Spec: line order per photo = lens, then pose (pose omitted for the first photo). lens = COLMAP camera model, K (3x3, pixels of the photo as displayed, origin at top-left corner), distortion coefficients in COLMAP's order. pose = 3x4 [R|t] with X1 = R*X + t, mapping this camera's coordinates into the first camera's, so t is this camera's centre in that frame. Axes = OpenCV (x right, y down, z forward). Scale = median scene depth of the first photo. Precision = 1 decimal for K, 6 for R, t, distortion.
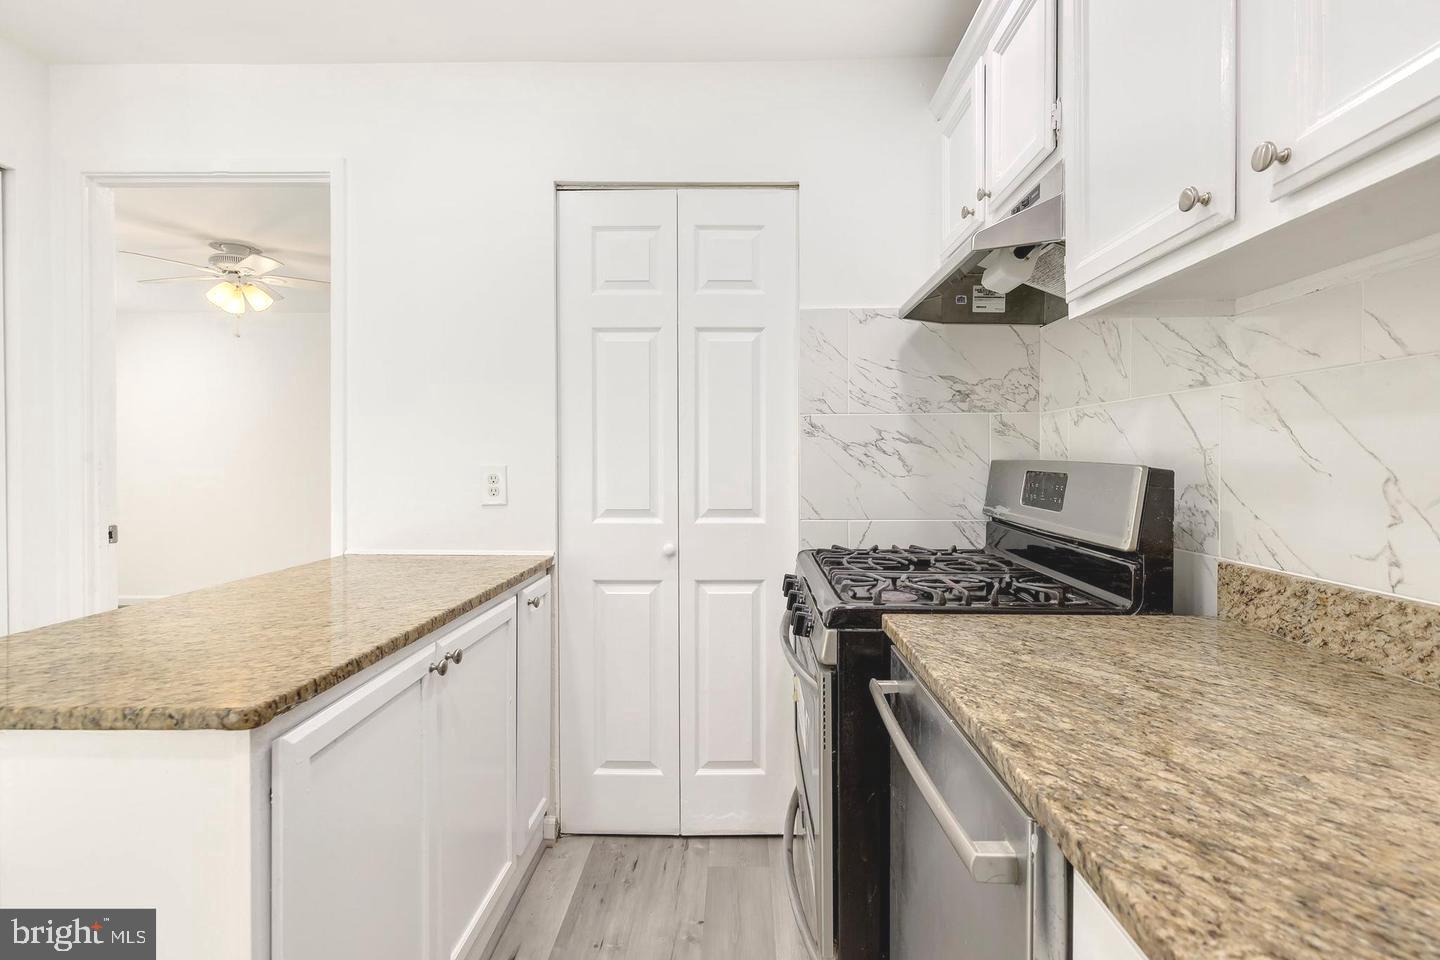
lens RADIAL K [[654.7, 0, 740.3], [0, 654.7, 461.1], [0, 0, 1]] dist [-0.001057, -0.000592]
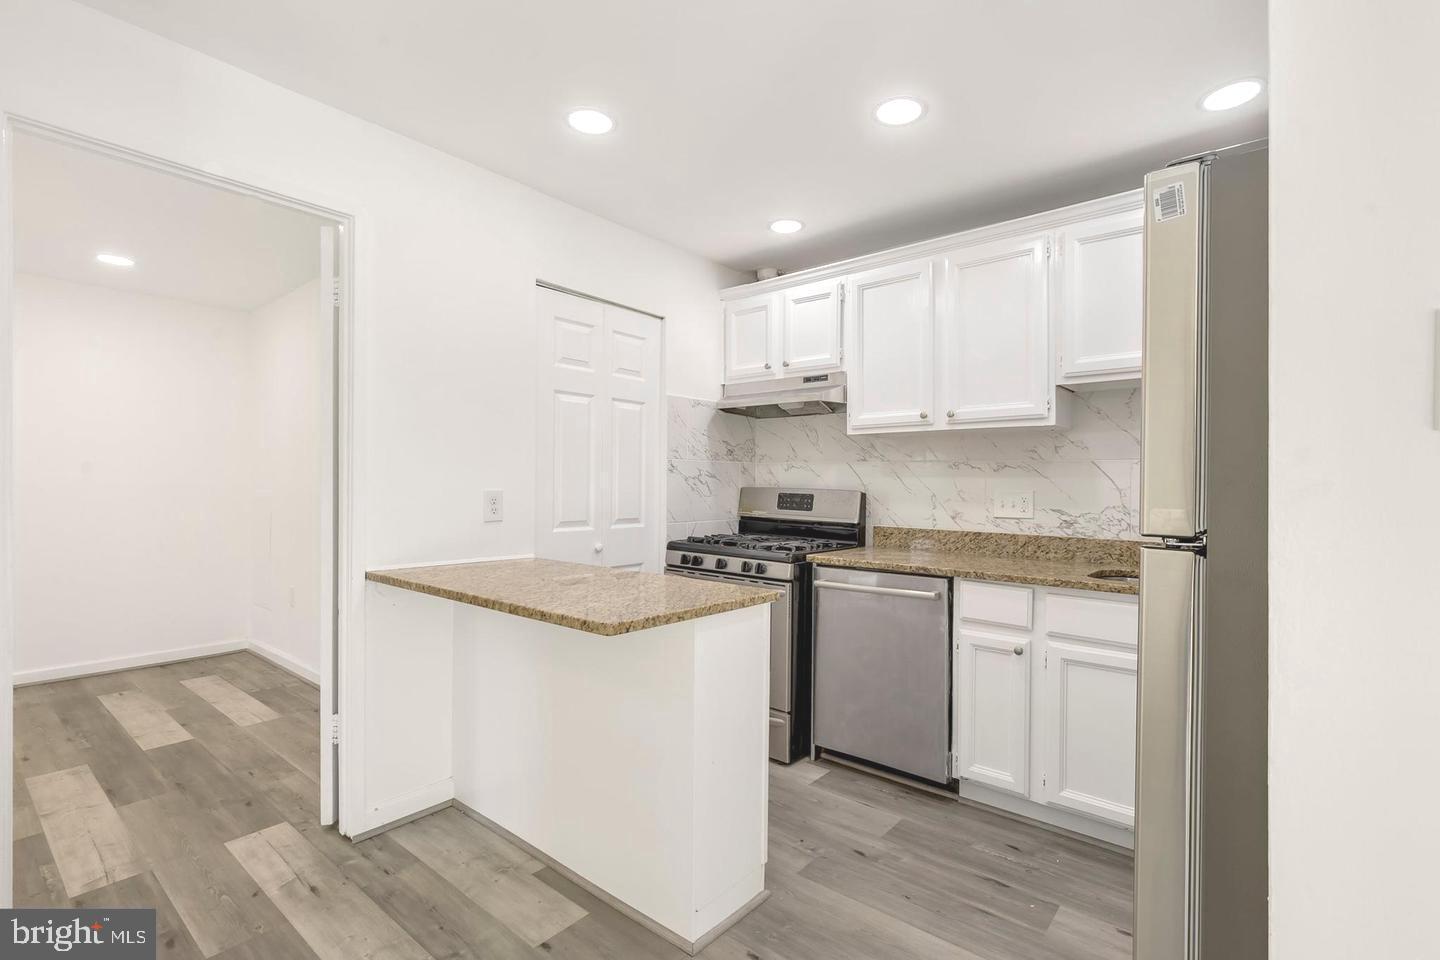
lens RADIAL K [[654.7, 0, 740.3], [0, 654.7, 461.1], [0, 0, 1]] dist [-0.001057, -0.000592]
pose [[0.618283, 0.035429, 0.785157, -1.092256], [-0.010321, 0.999263, -0.036963, -0.007218], [-0.785888, 0.014750, 0.618193, -0.161104]]
